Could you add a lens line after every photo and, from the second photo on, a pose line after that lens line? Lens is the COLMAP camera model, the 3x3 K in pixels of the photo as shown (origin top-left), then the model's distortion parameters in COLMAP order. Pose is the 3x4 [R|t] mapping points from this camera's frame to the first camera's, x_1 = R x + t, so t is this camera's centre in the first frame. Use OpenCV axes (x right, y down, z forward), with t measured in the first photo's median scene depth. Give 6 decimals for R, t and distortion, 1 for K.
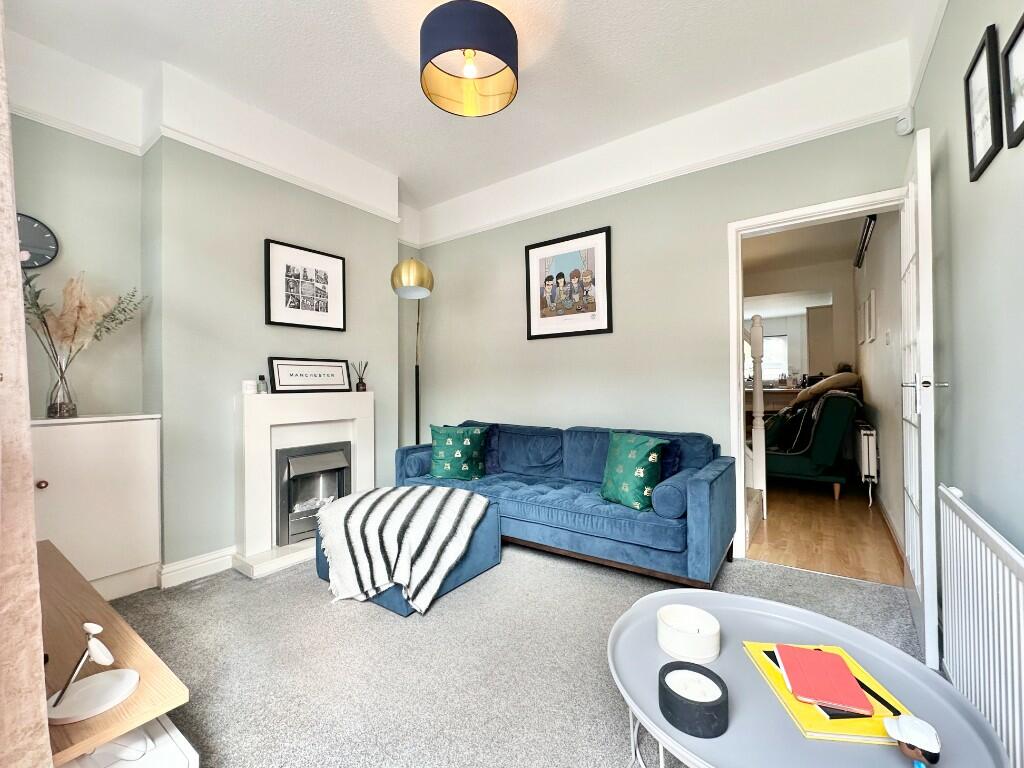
lens RADIAL K [[410.4, 0, 513.2], [0, 410.4, 383.7], [0, 0, 1]] dist [-0.000319, -0.003797]
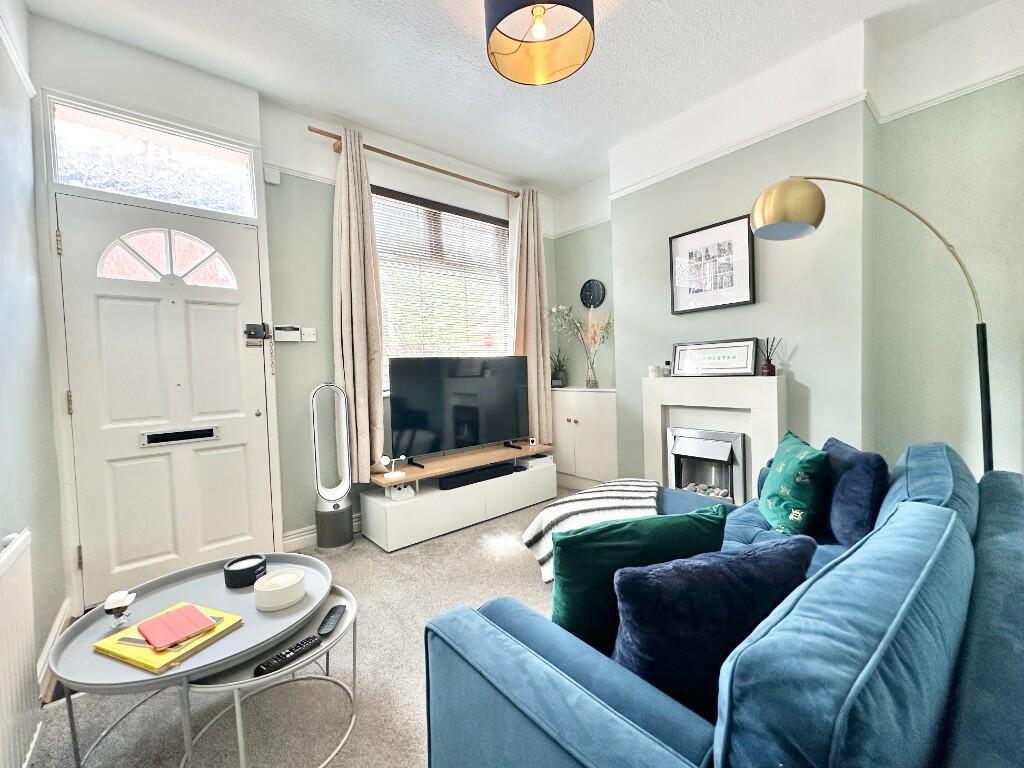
lens RADIAL K [[410.4, 0, 513.2], [0, 410.4, 383.7], [0, 0, 1]] dist [-0.000319, -0.003797]
pose [[-0.207936, 0.054267, -0.976636, 0.531006], [0.038104, 0.998151, 0.047350, -0.023963], [0.977400, -0.027368, -0.209620, 0.726941]]
